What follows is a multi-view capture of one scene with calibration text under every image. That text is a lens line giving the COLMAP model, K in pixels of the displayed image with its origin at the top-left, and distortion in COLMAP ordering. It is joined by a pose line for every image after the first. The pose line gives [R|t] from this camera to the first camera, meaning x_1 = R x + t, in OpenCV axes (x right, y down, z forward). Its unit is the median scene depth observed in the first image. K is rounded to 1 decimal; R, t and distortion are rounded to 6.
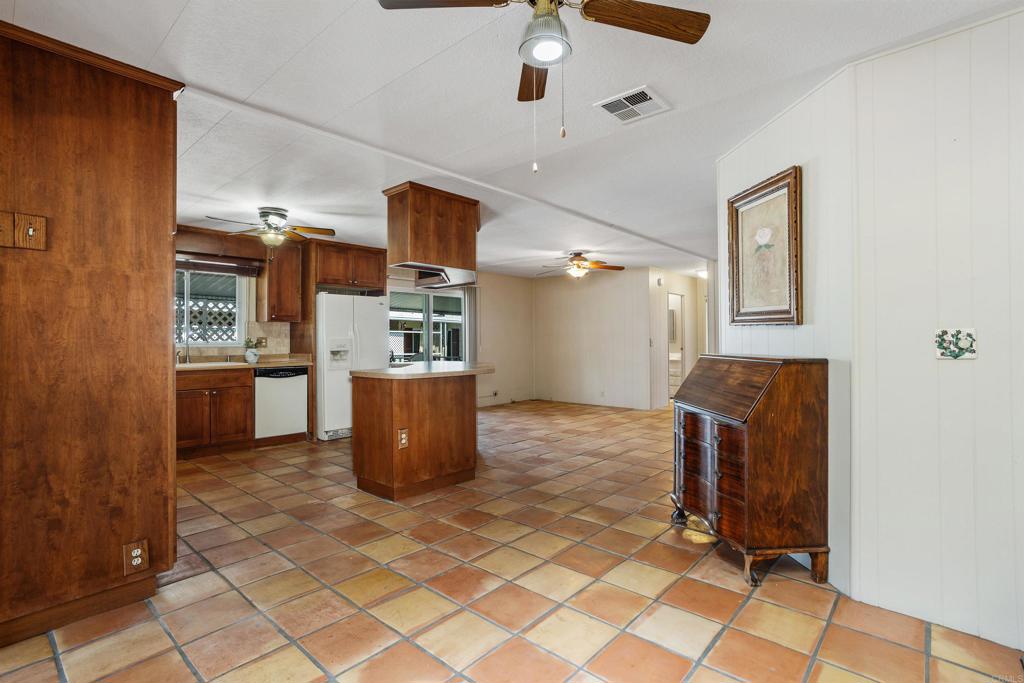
lens RADIAL K [[497.6, 0, 511.3], [0, 497.6, 337.9], [0, 0, 1]] dist [-0.025803, 0.006136]
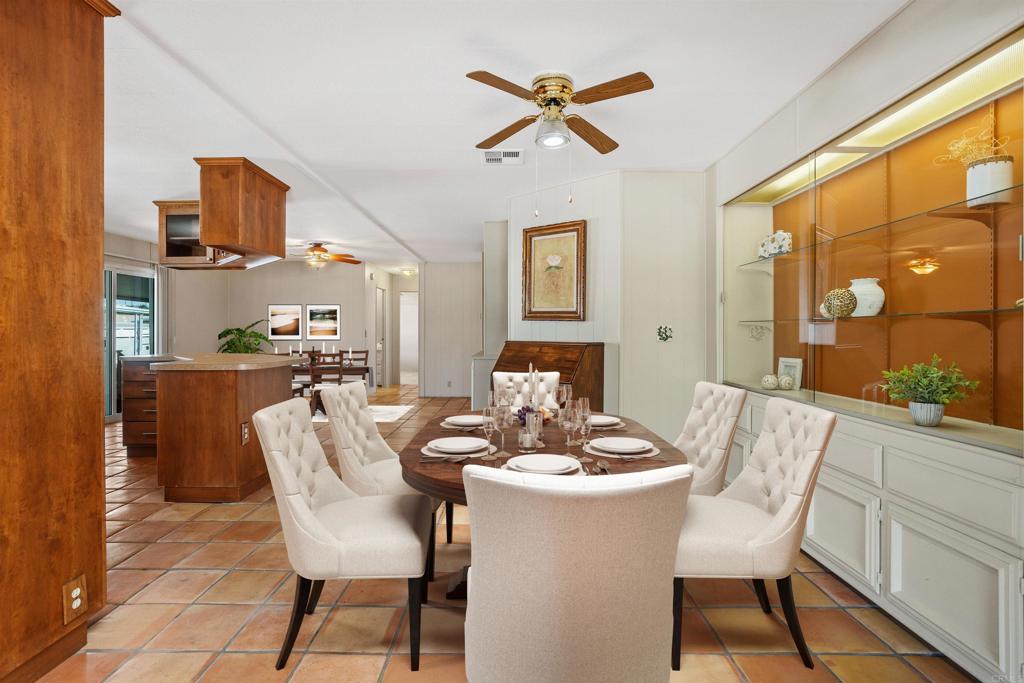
lens RADIAL K [[503.6, 0, 509.9], [0, 503.6, 337.4], [0, 0, 1]] dist [-0.013977, -0.001100]
pose [[0.752742, -0.001229, 0.658315, -0.768311], [-0.008830, 0.999889, 0.011964, 0.009248], [-0.658257, -0.014819, 0.752648, -0.062033]]
